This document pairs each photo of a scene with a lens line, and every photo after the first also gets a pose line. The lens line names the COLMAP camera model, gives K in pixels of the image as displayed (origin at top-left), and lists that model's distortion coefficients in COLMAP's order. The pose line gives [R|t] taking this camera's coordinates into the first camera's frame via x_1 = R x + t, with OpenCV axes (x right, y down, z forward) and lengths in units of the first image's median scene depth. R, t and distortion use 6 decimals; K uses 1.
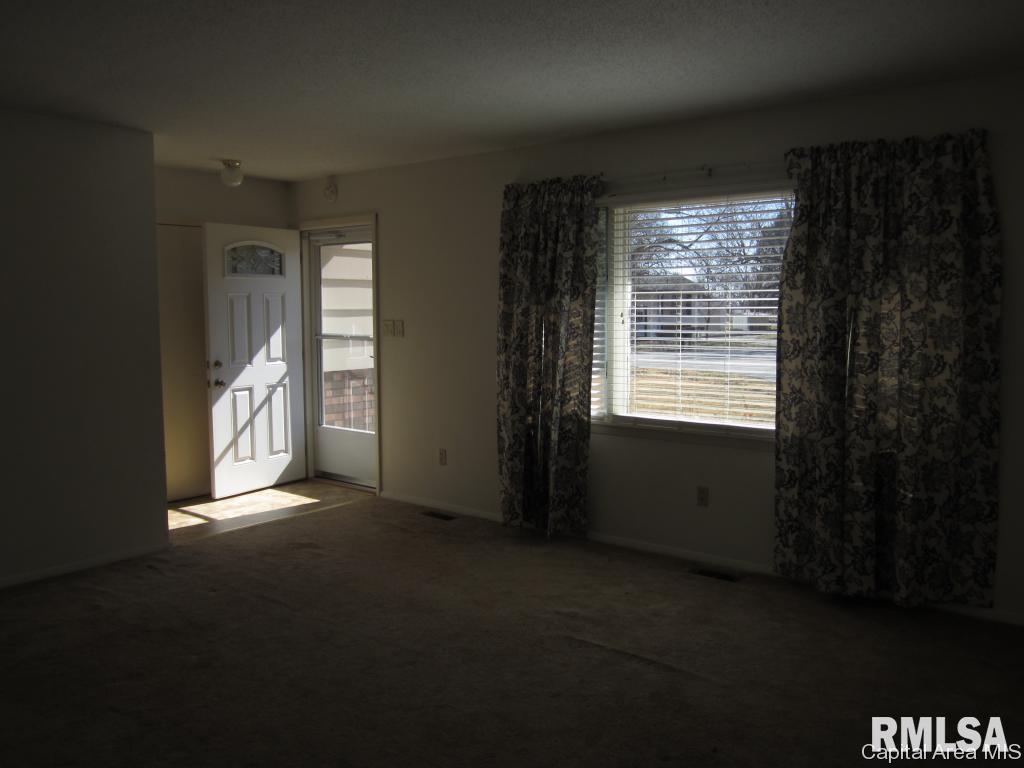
lens RADIAL K [[858.7, 0, 513.6], [0, 858.7, 384.3], [0, 0, 1]] dist [-0.040350, 0.003742]
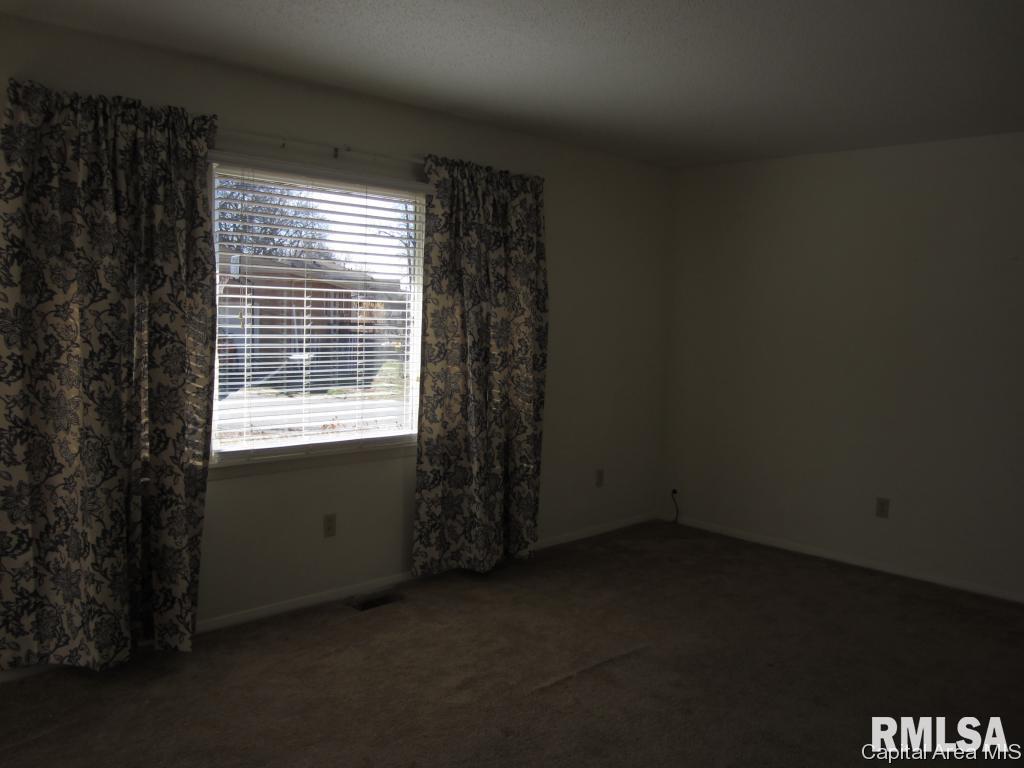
lens RADIAL K [[858.7, 0, 513.4], [0, 858.7, 383.2], [0, 0, 1]] dist [-0.040350, 0.003742]
pose [[0.100650, -0.076315, 0.991991, -0.671408], [0.055982, 0.995909, 0.070937, -0.070486], [-0.993346, 0.048394, 0.104511, 0.786714]]
